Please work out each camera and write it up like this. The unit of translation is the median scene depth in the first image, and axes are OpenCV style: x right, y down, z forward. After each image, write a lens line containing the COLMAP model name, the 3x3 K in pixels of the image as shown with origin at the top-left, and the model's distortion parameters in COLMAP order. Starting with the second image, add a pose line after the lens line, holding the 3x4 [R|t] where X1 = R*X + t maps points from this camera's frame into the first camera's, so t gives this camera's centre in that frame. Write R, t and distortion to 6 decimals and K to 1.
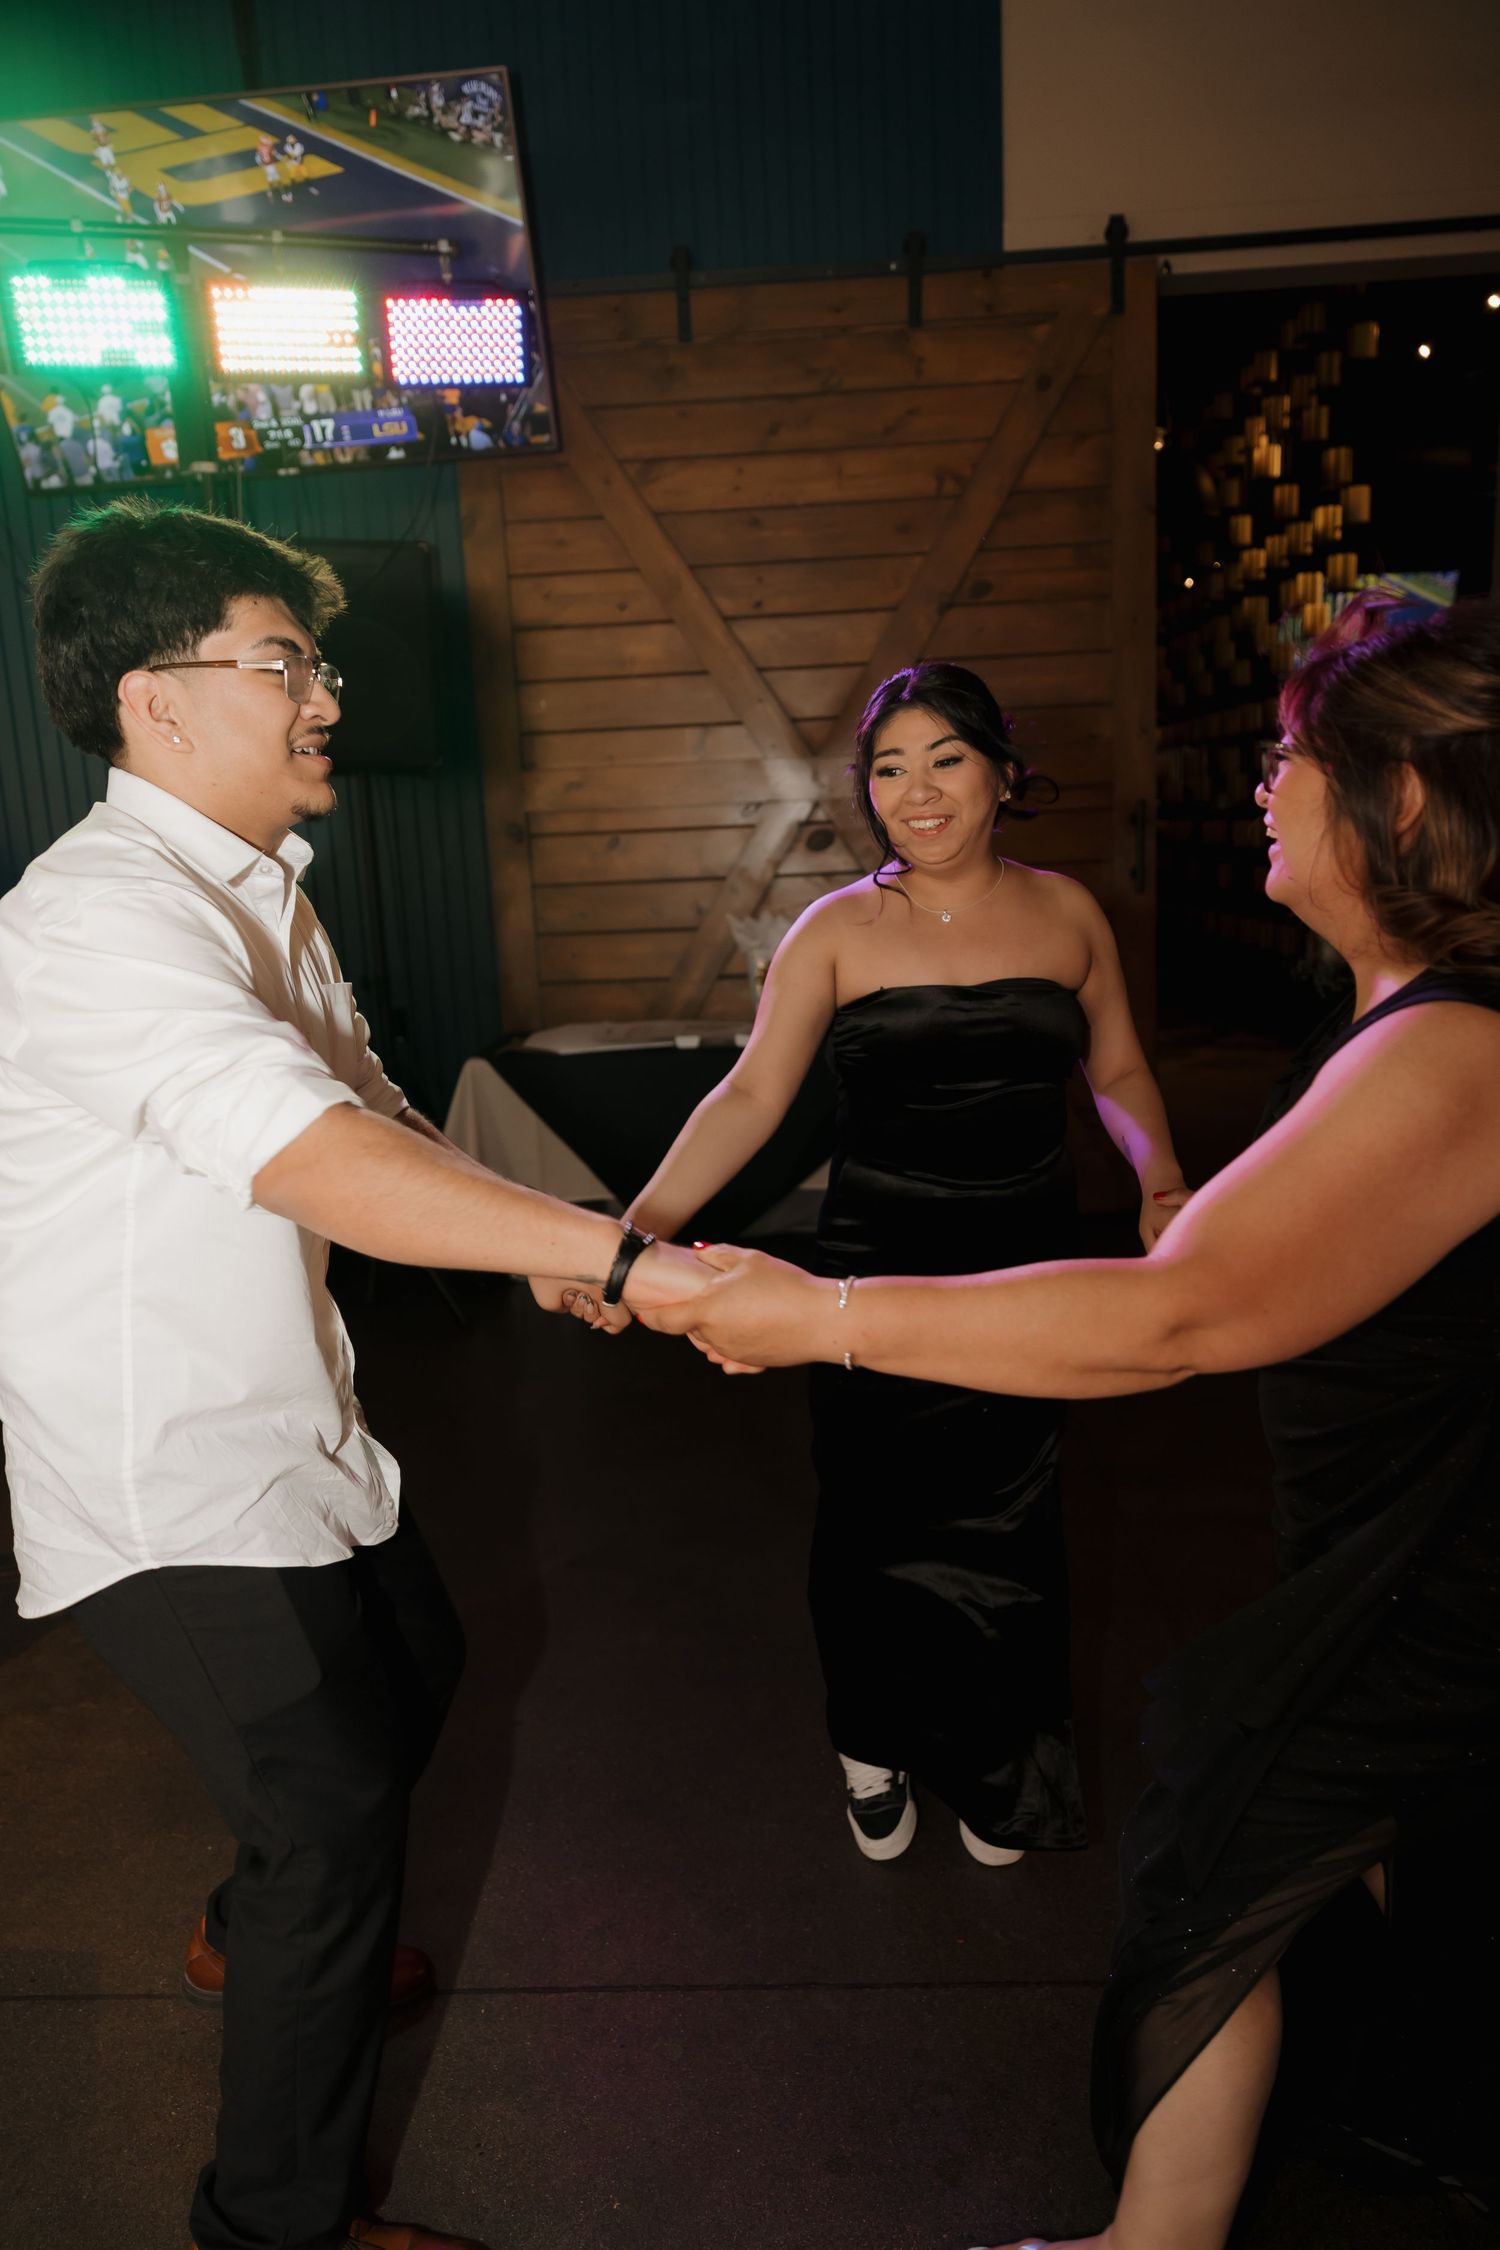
lens RADIAL K [[1478.5, 0, 744.3], [0, 1478.5, 1112.9], [0, 0, 1]] dist [0.009787, 0.002599]
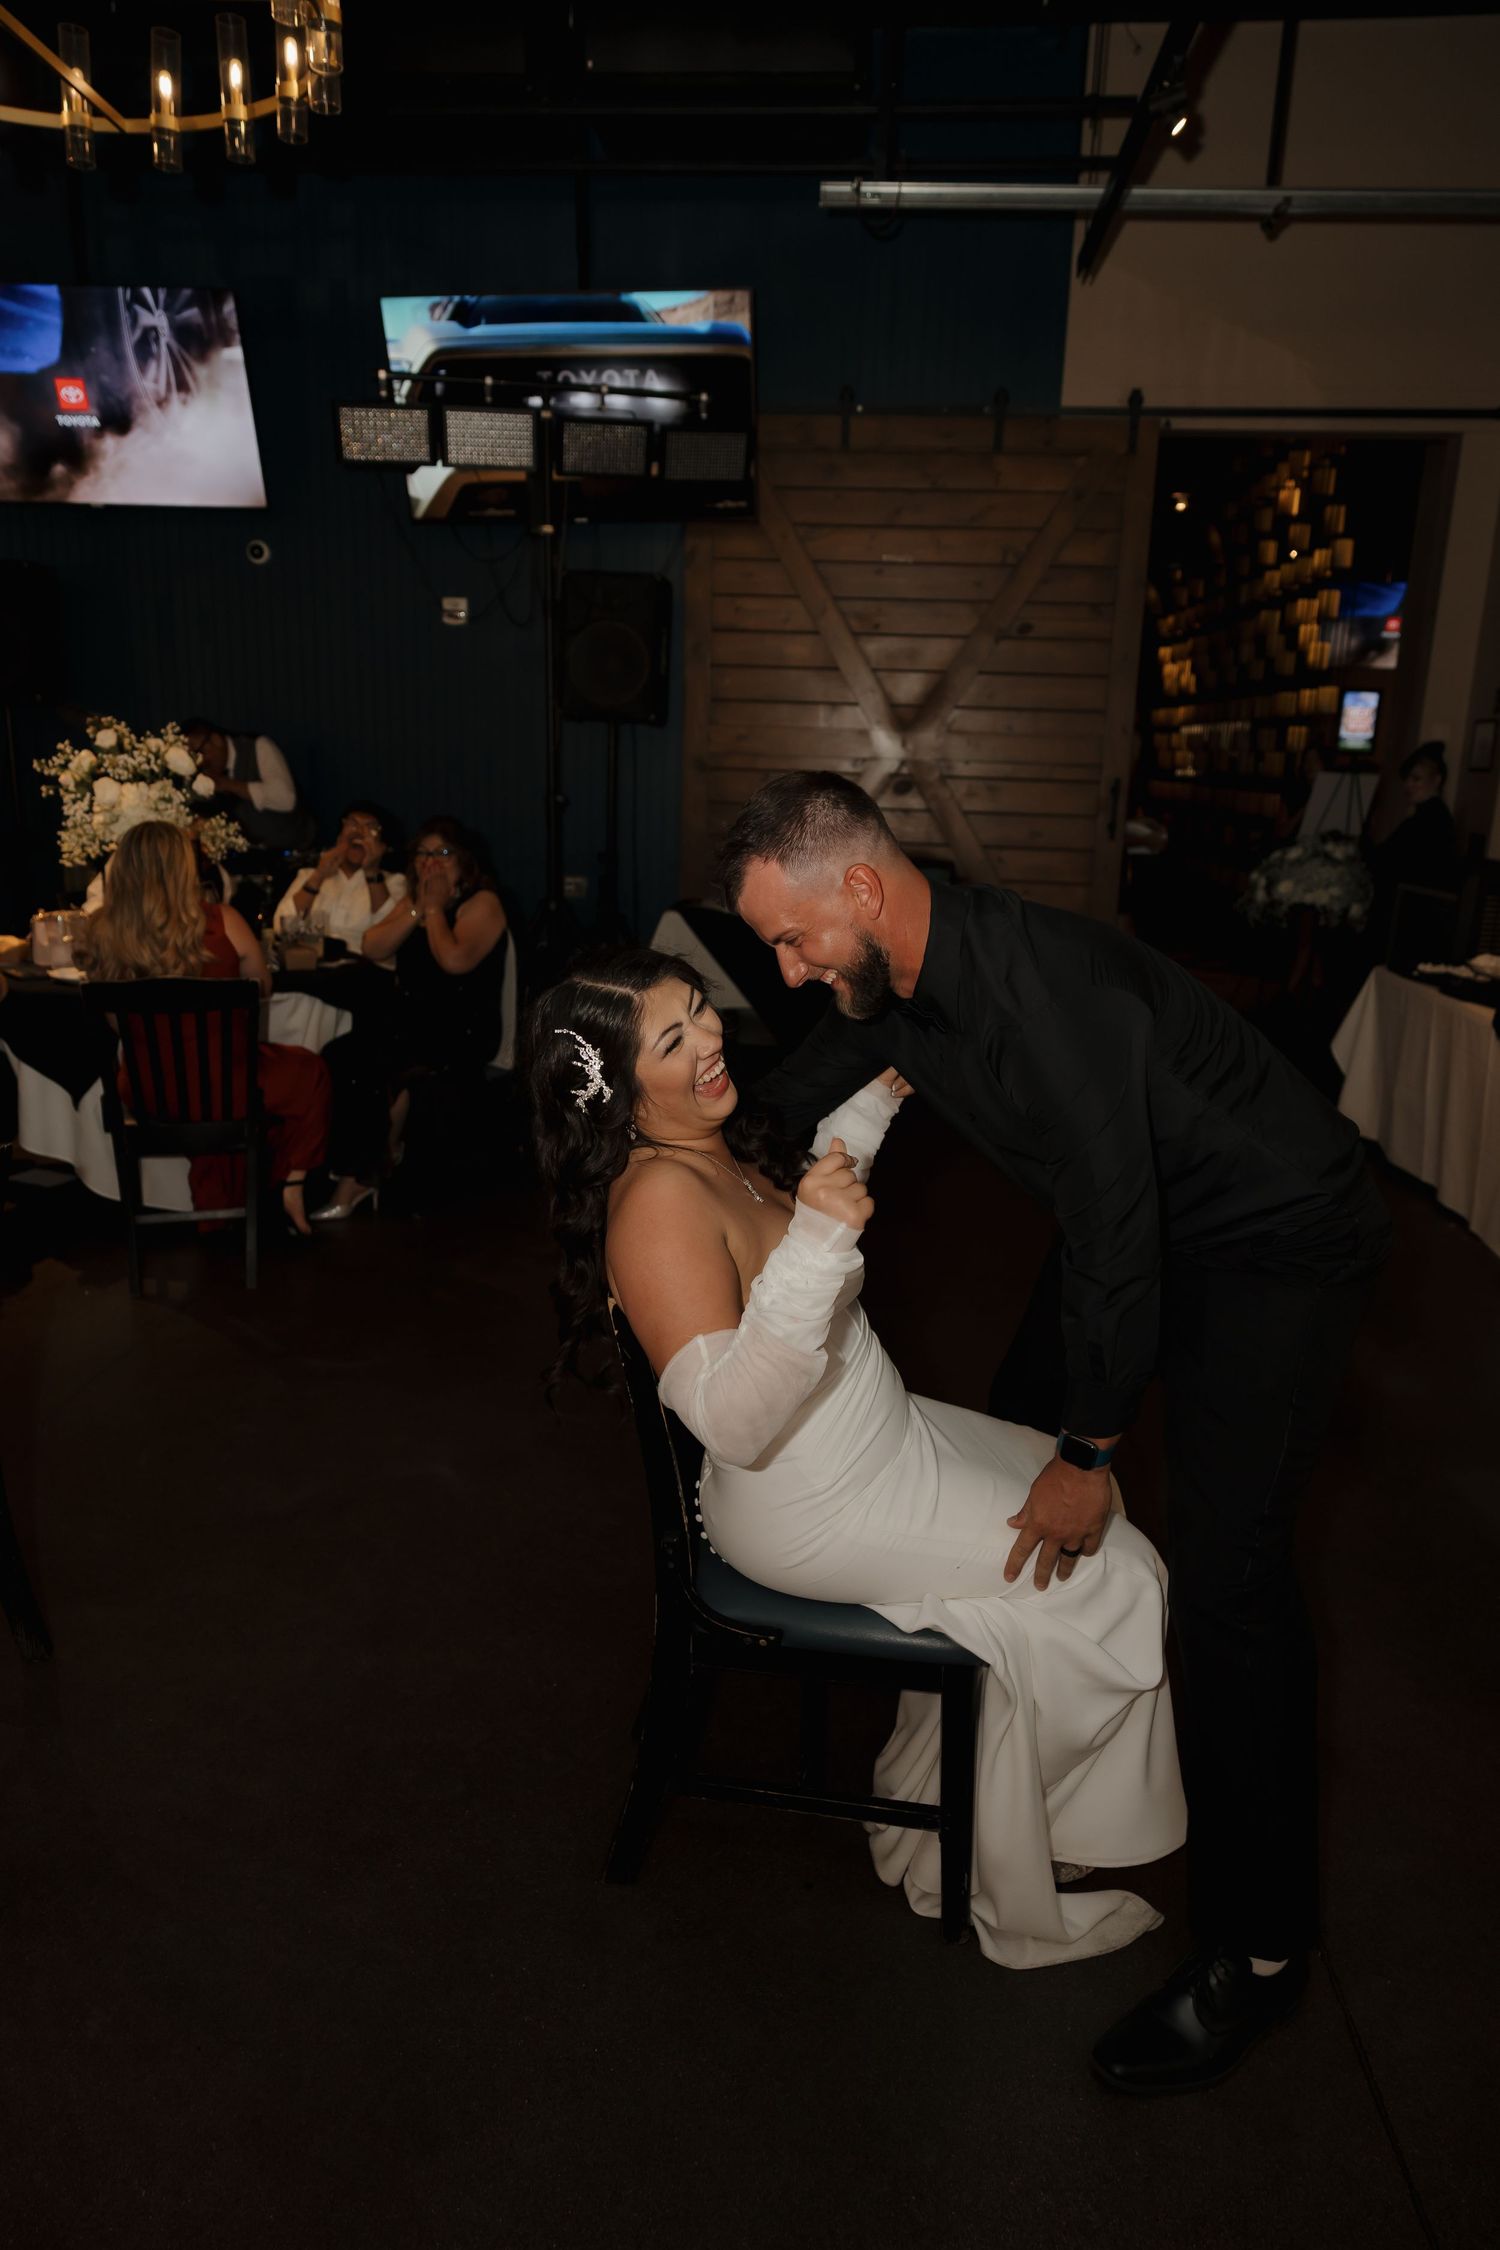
lens RADIAL K [[1478.5, 0, 744.3], [0, 1478.5, 1112.9], [0, 0, 1]] dist [0.009787, 0.002599]
pose [[0.995642, 0.087936, -0.031039, -0.034545], [-0.086171, 0.994803, 0.054243, 0.079352], [0.035647, -0.051332, 0.998045, -0.538263]]
